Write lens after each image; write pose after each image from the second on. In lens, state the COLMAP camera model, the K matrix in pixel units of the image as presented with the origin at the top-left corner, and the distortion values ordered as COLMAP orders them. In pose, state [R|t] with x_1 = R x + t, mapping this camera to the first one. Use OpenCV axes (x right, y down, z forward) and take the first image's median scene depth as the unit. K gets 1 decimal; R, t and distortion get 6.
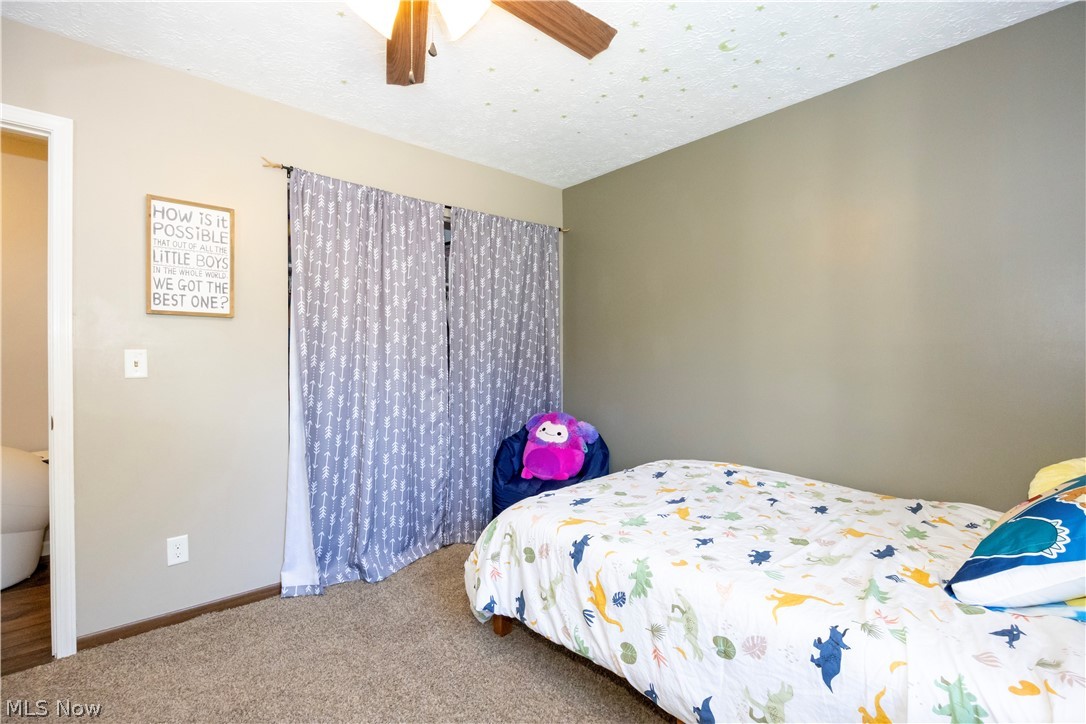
lens RADIAL K [[480.0, 0, 539.1], [0, 480.0, 357.2], [0, 0, 1]] dist [-0.009361, 0.000158]
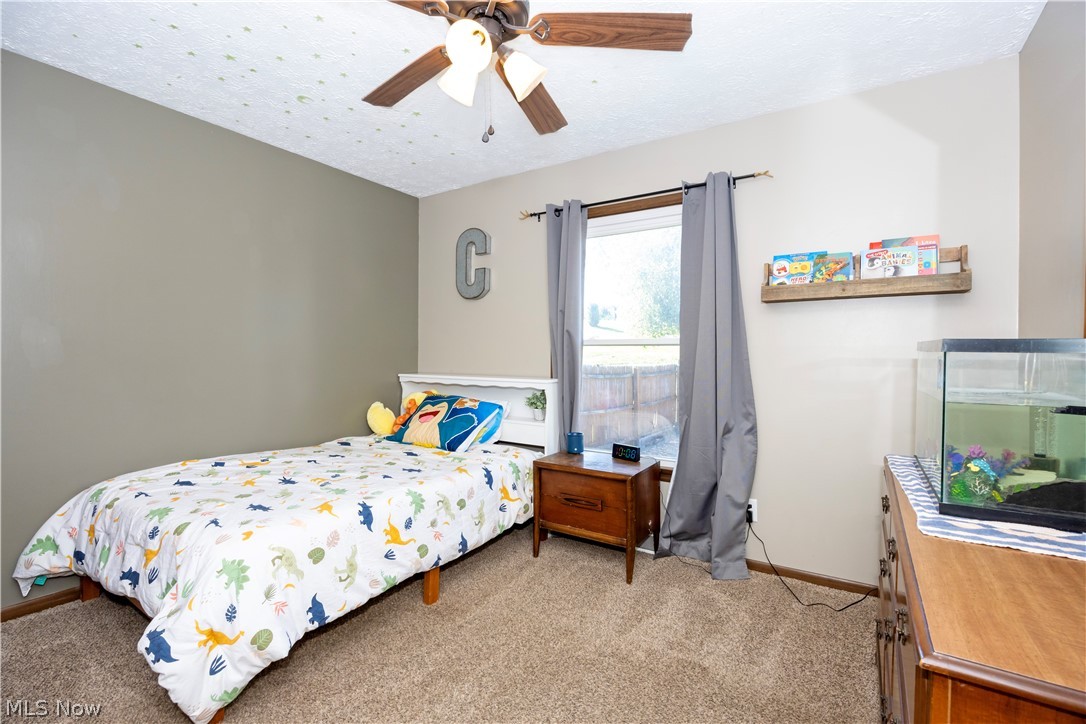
lens RADIAL K [[480.0, 0, 540.3], [0, 480.0, 364.3], [0, 0, 1]] dist [-0.009361, 0.000158]
pose [[-0.255164, -0.011500, 0.966829, -1.216948], [-0.003846, 0.999933, 0.010879, 0.019489], [-0.966890, -0.000943, -0.255192, 0.932846]]
